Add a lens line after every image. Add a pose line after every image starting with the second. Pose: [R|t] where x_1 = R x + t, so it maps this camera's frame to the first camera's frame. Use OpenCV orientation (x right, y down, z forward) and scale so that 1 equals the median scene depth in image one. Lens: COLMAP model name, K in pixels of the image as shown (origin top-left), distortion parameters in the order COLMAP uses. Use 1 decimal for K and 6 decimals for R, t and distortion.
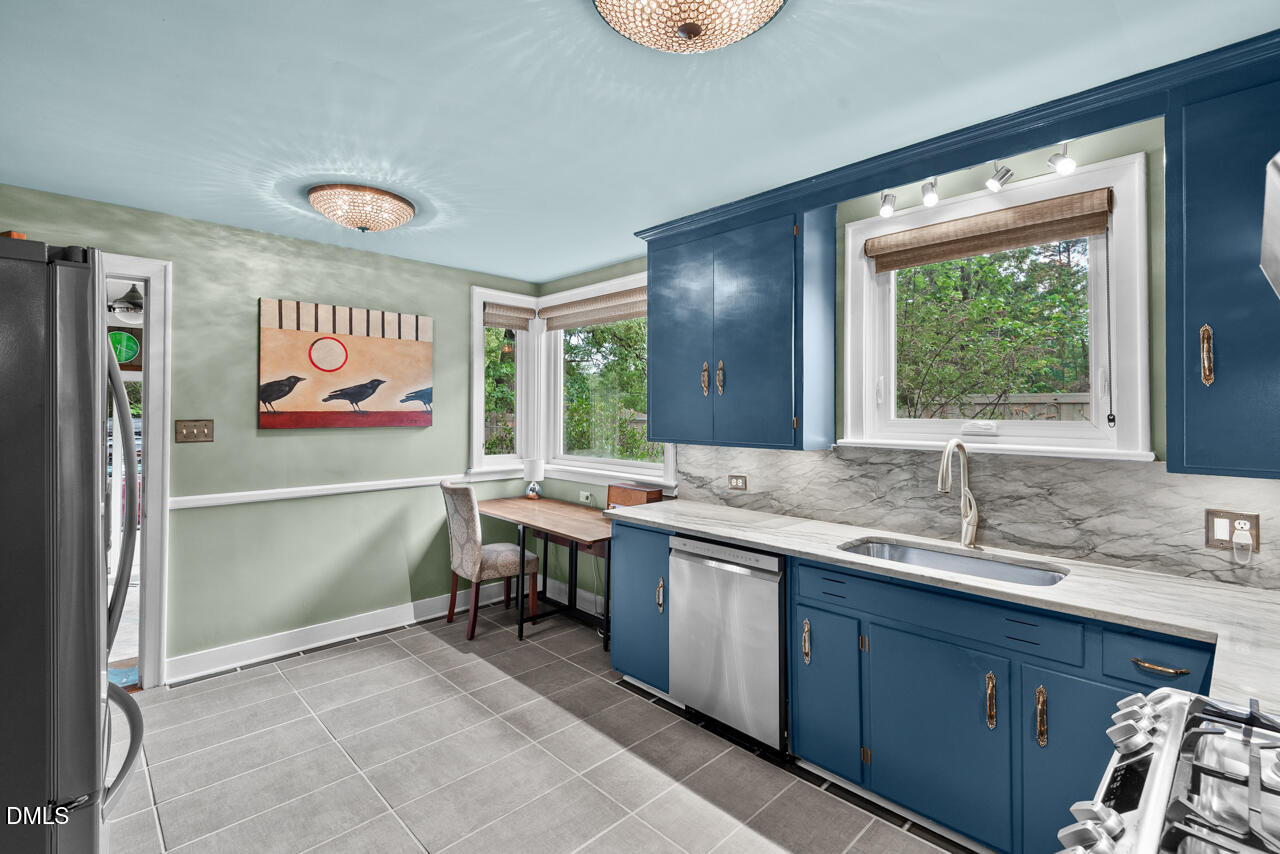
lens RADIAL K [[579.8, 0, 638.0], [0, 579.8, 402.9], [0, 0, 1]] dist [0.024043, -0.013467]
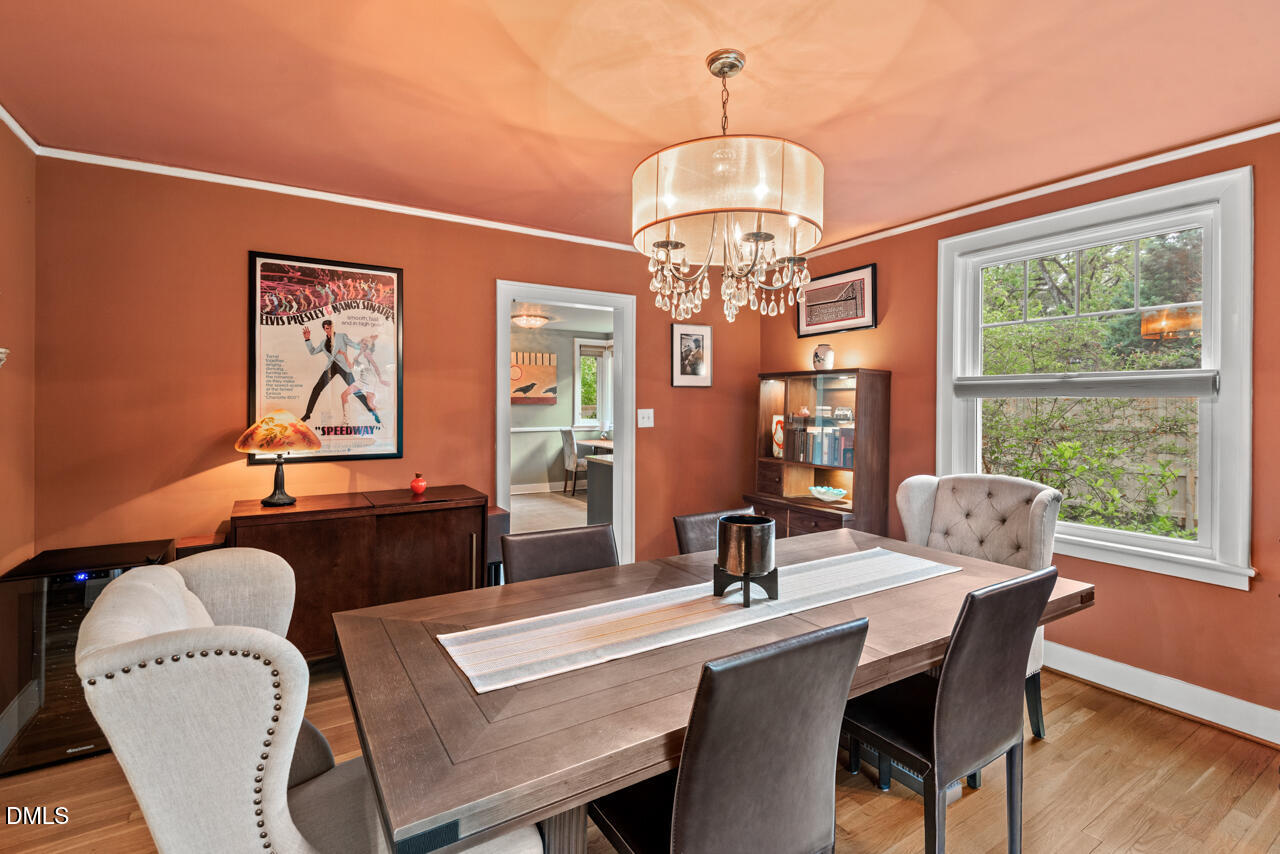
lens RADIAL K [[579.8, 0, 636.7], [0, 579.8, 403.4], [0, 0, 1]] dist [0.024043, -0.013467]
pose [[0.978730, -0.003270, -0.205127, 0.440685], [0.005071, 0.999953, 0.008256, 0.023637], [0.205091, -0.009120, 0.978701, -1.217675]]
